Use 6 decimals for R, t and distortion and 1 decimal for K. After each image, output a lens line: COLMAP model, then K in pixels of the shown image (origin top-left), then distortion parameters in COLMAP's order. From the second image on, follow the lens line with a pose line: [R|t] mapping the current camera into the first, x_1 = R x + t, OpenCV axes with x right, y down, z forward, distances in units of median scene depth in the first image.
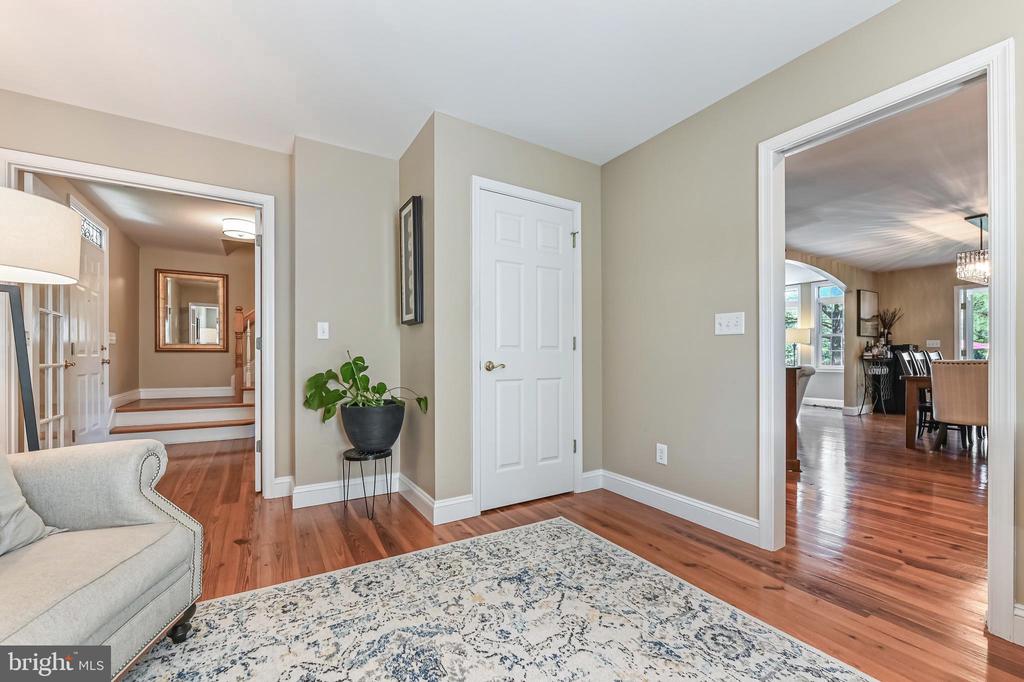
lens RADIAL K [[415.7, 0, 506.0], [0, 415.7, 356.1], [0, 0, 1]] dist [-0.003013, -0.000376]
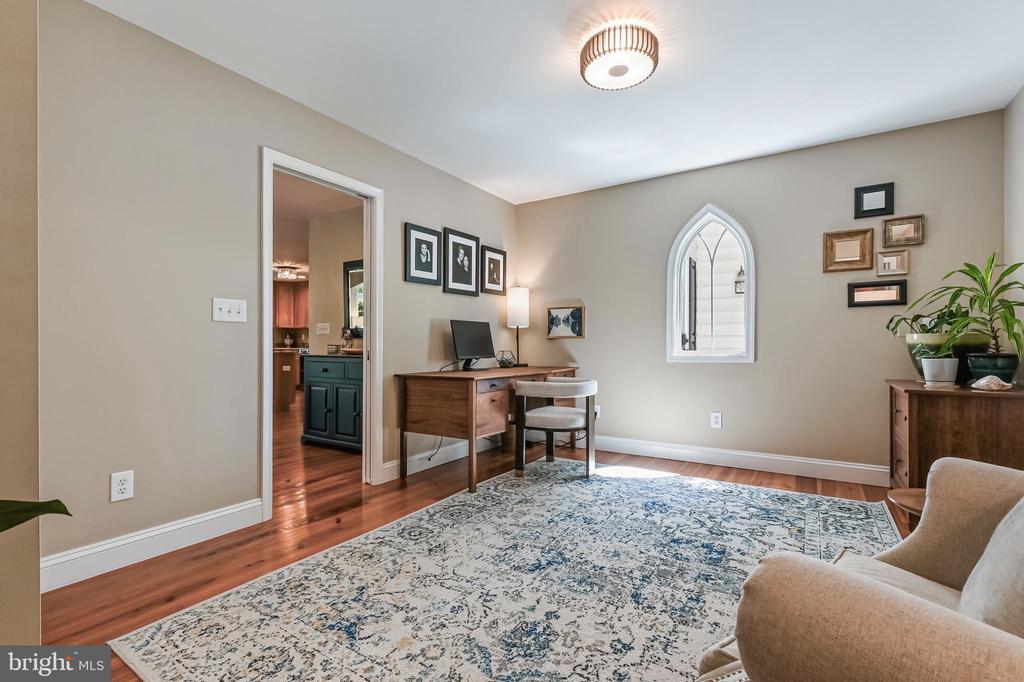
lens RADIAL K [[488.6, 0, 512.0], [0, 488.6, 341.0], [0, 0, 1]] dist [0.000753, 0.000083]
pose [[-0.450244, 0.007056, 0.892878, -0.927438], [0.003624, 0.999975, -0.006074, 0.002730], [-0.892898, 0.000501, -0.450258, 1.132155]]
